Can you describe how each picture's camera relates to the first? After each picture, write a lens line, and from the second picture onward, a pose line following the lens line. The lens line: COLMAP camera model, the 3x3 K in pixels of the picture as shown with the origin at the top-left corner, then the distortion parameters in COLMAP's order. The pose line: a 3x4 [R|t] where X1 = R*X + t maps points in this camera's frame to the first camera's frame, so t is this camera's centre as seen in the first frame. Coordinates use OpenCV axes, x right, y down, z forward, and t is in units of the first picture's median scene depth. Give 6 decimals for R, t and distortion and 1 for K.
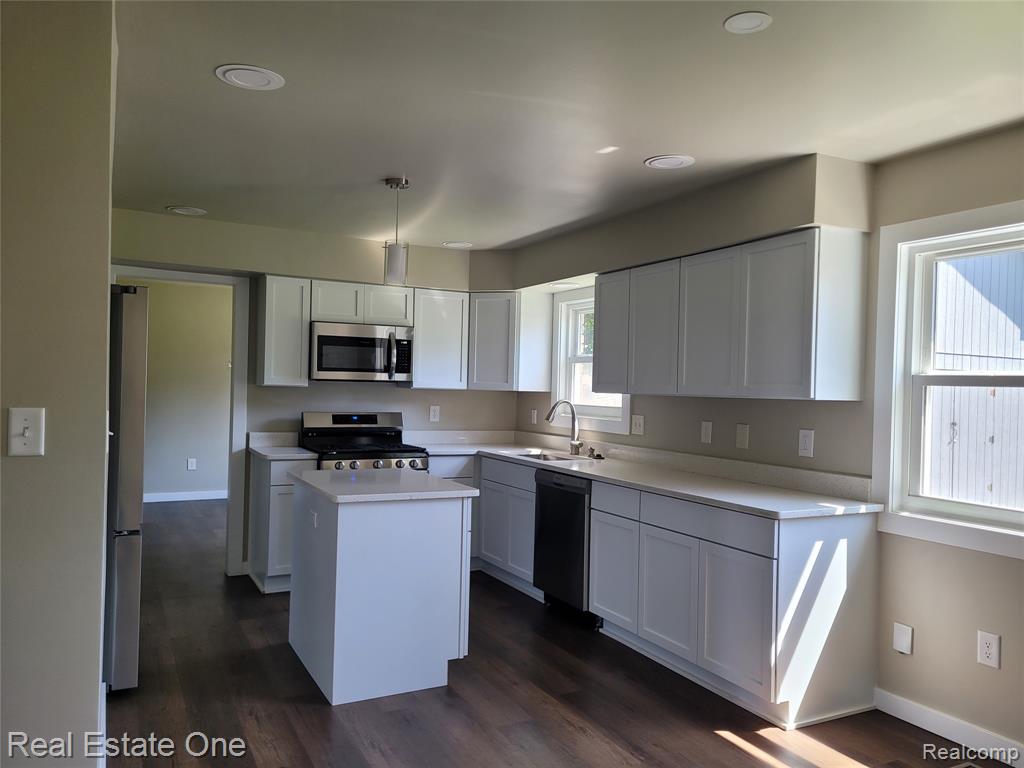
lens RADIAL K [[766.7, 0, 514.9], [0, 766.7, 391.2], [0, 0, 1]] dist [0.074707, -0.055819]
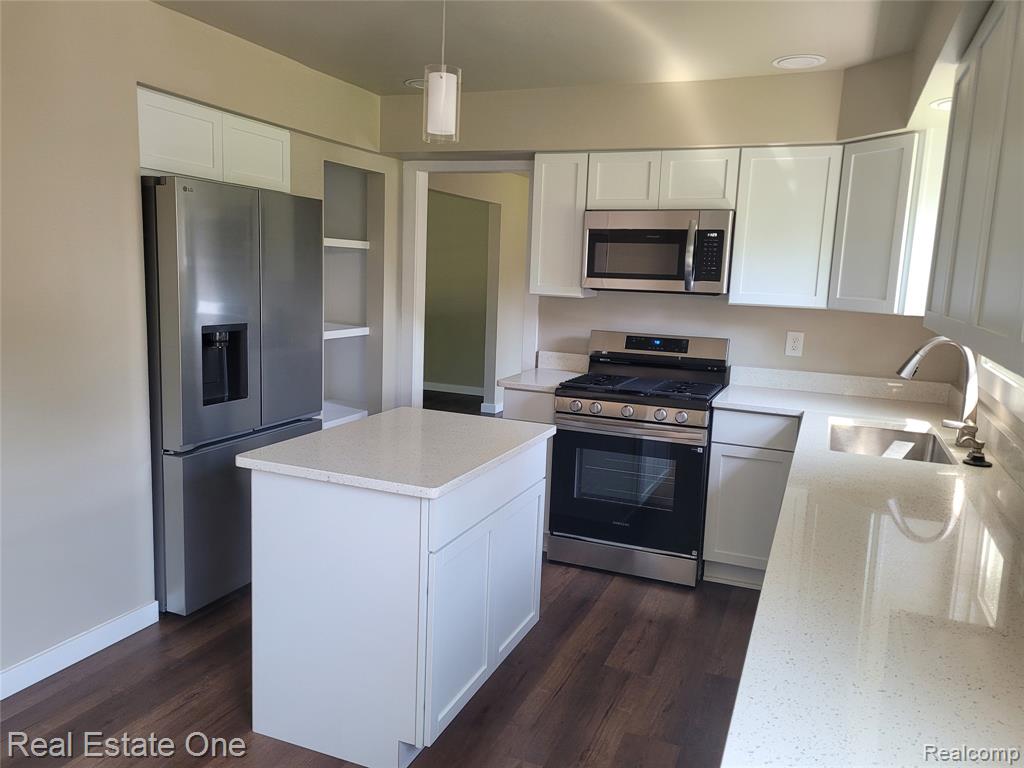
lens RADIAL K [[766.7, 0, 511.5], [0, 766.7, 380.8], [0, 0, 1]] dist [0.074707, -0.055819]
pose [[0.642079, 0.110524, -0.758630, 0.267248], [-0.027120, 0.992209, 0.121600, -0.014506], [0.766159, -0.057503, 0.640074, 0.434628]]
